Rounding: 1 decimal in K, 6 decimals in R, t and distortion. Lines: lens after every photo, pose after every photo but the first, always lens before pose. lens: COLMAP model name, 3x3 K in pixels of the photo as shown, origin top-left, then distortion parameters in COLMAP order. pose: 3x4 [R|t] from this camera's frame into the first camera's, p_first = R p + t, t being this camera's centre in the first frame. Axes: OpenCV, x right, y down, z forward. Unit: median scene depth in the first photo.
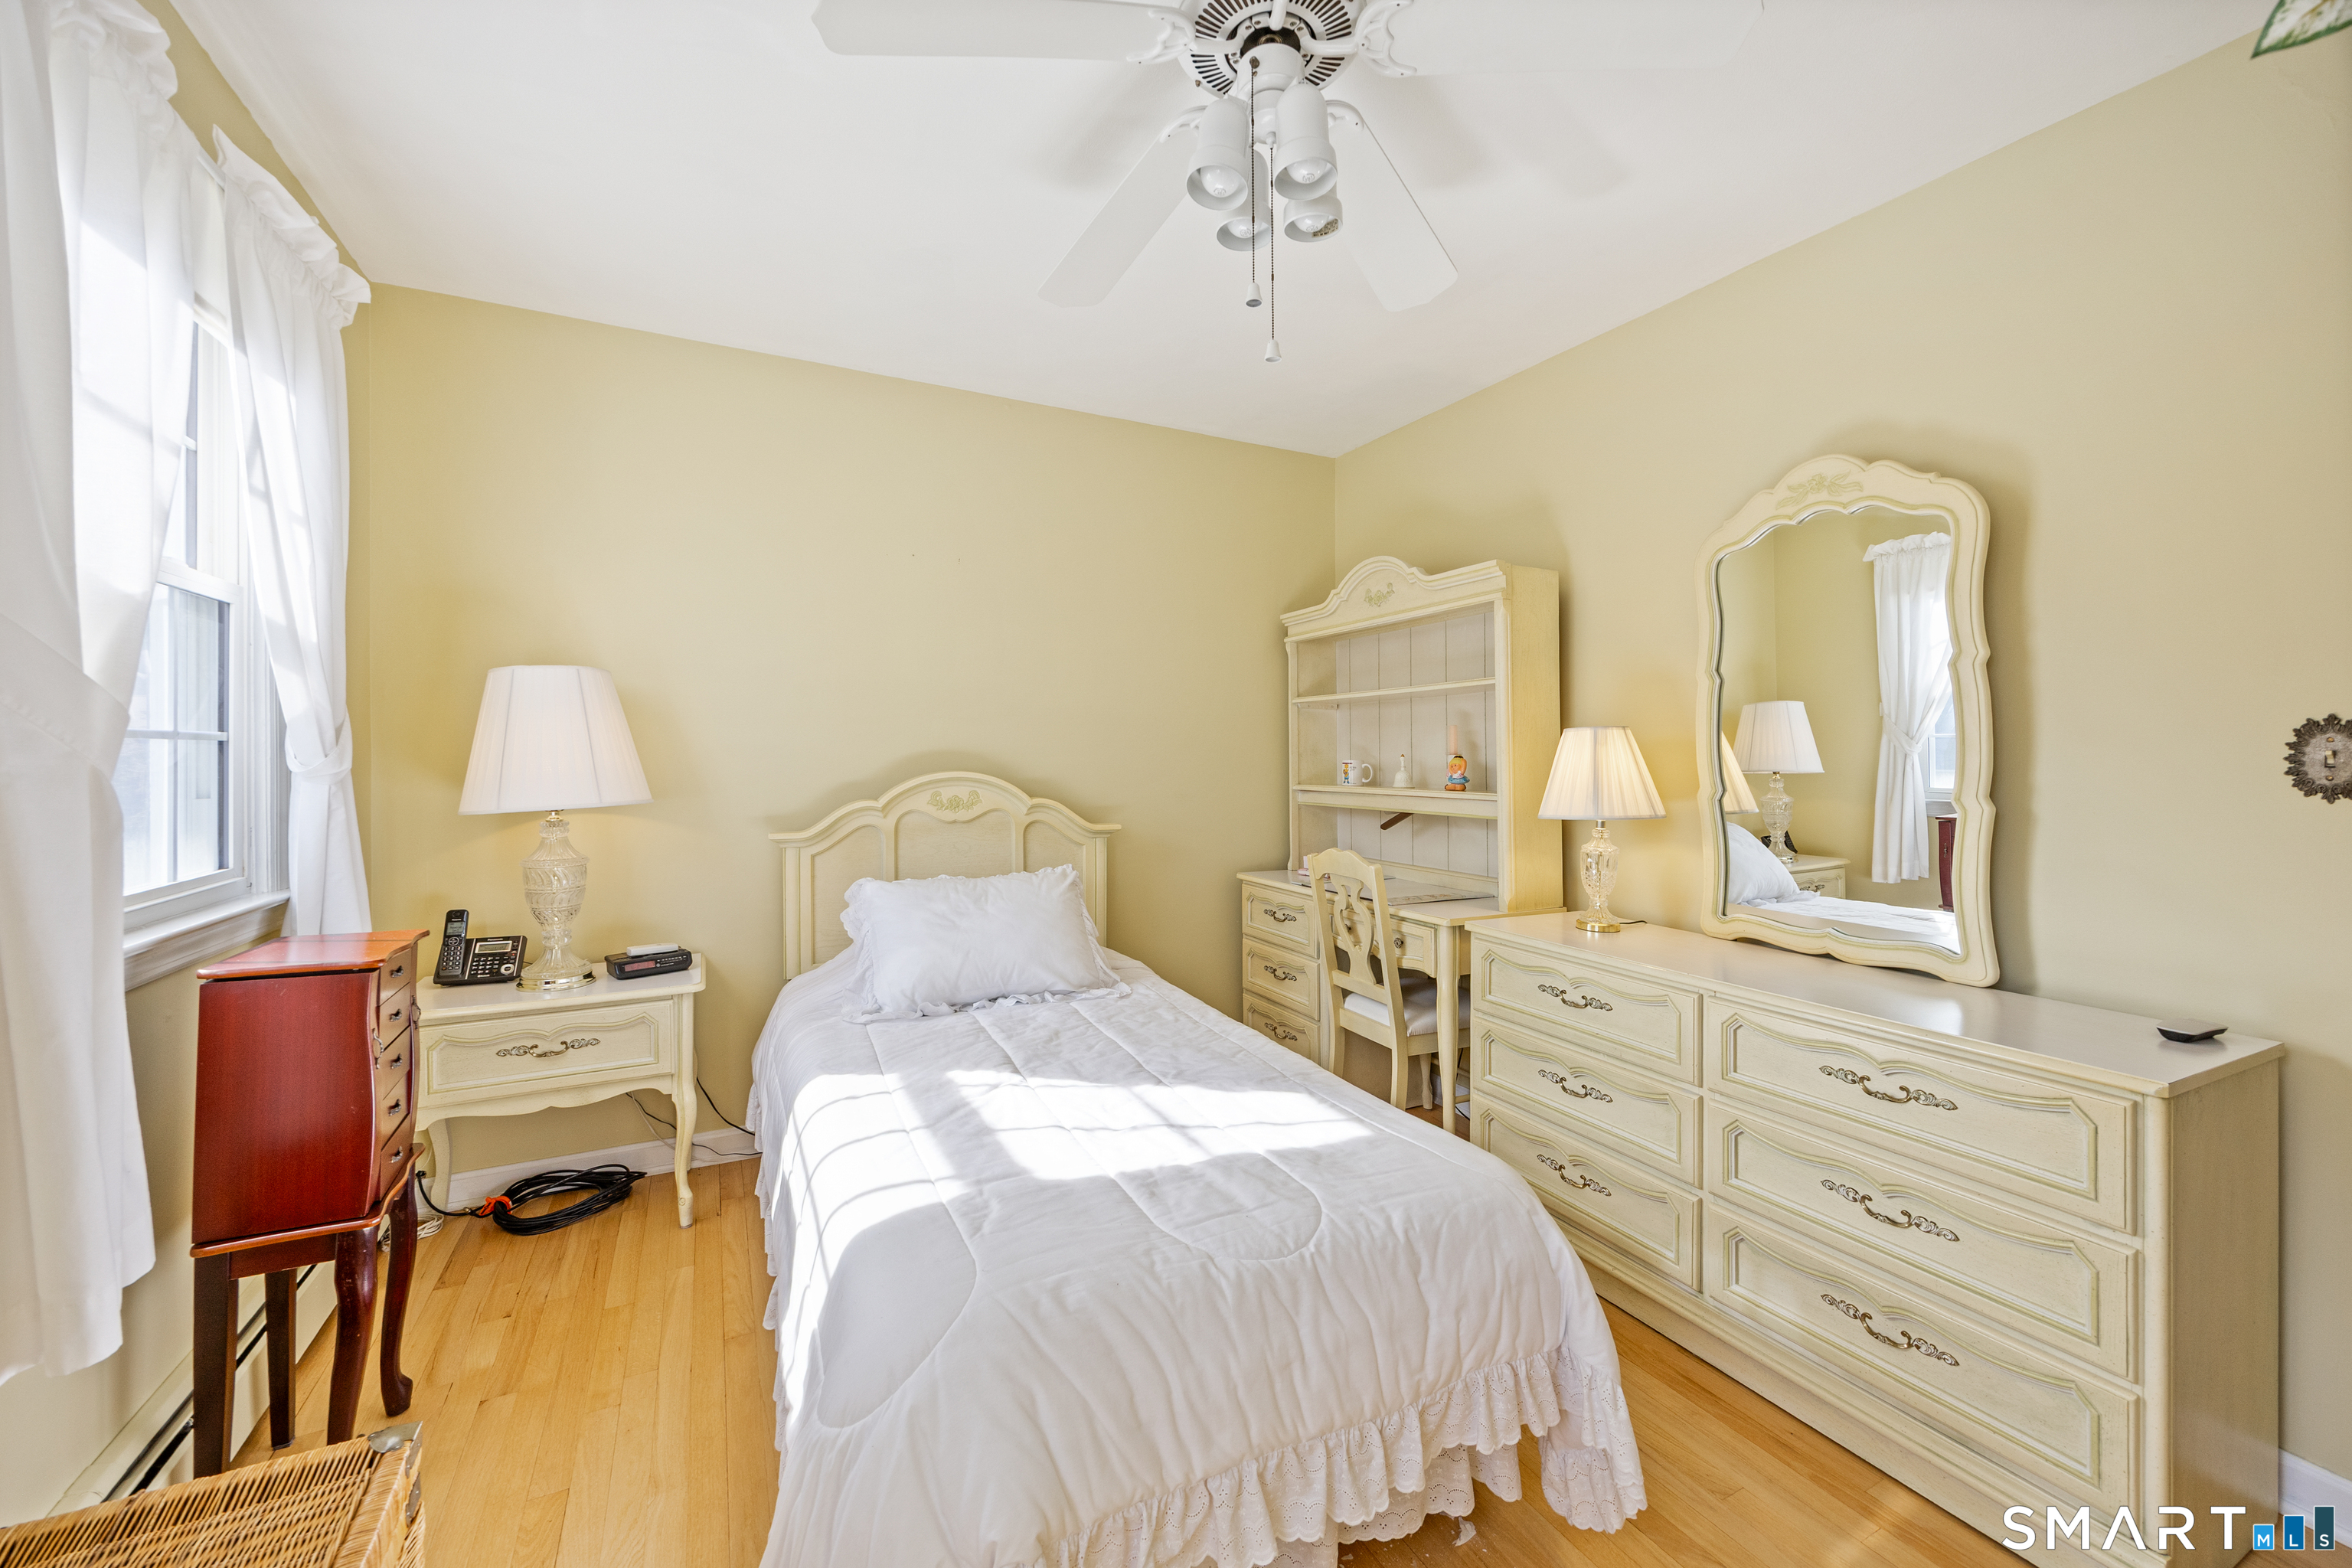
lens RADIAL K [[927.2, 0, 1173.3], [0, 927.2, 741.4], [0, 0, 1]] dist [0.000935, 0.000240]
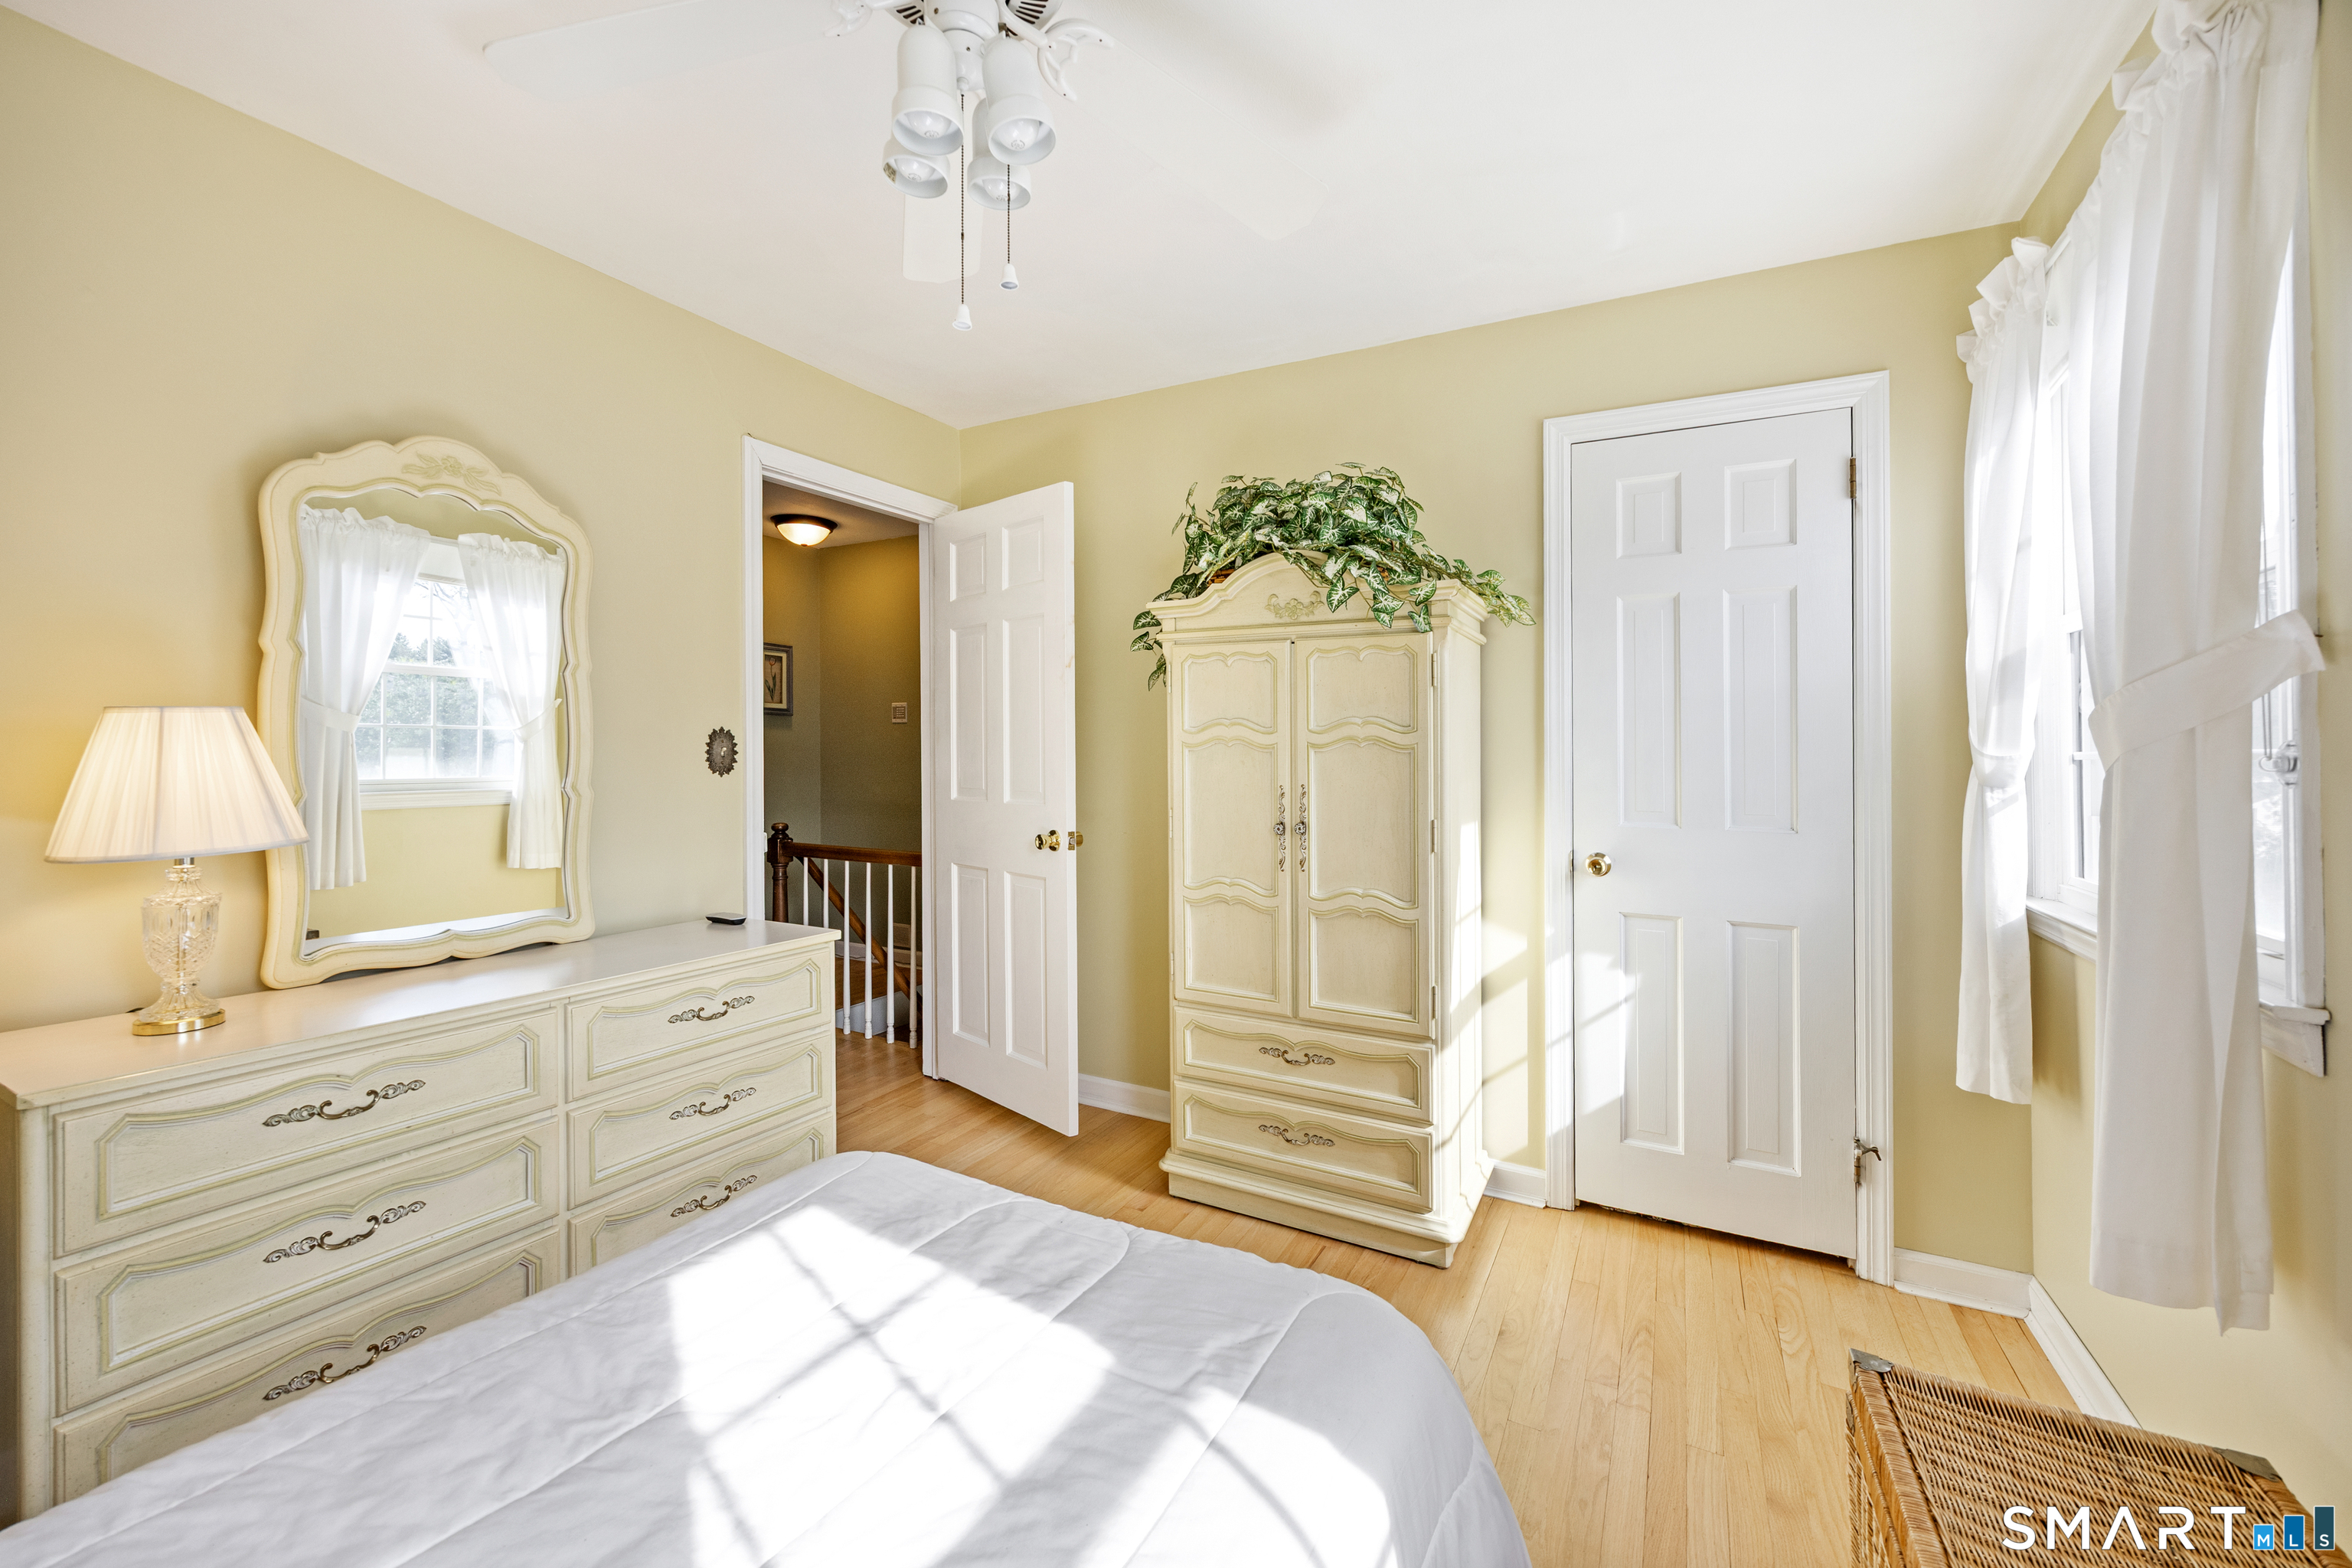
lens RADIAL K [[927.2, 0, 1173.3], [0, 927.2, 741.4], [0, 0, 1]] dist [0.000935, 0.000240]
pose [[-0.562831, -0.003083, 0.826566, -0.544688], [-0.021606, 0.999706, -0.010983, -0.001151], [-0.826289, -0.024040, -0.562732, 0.980981]]
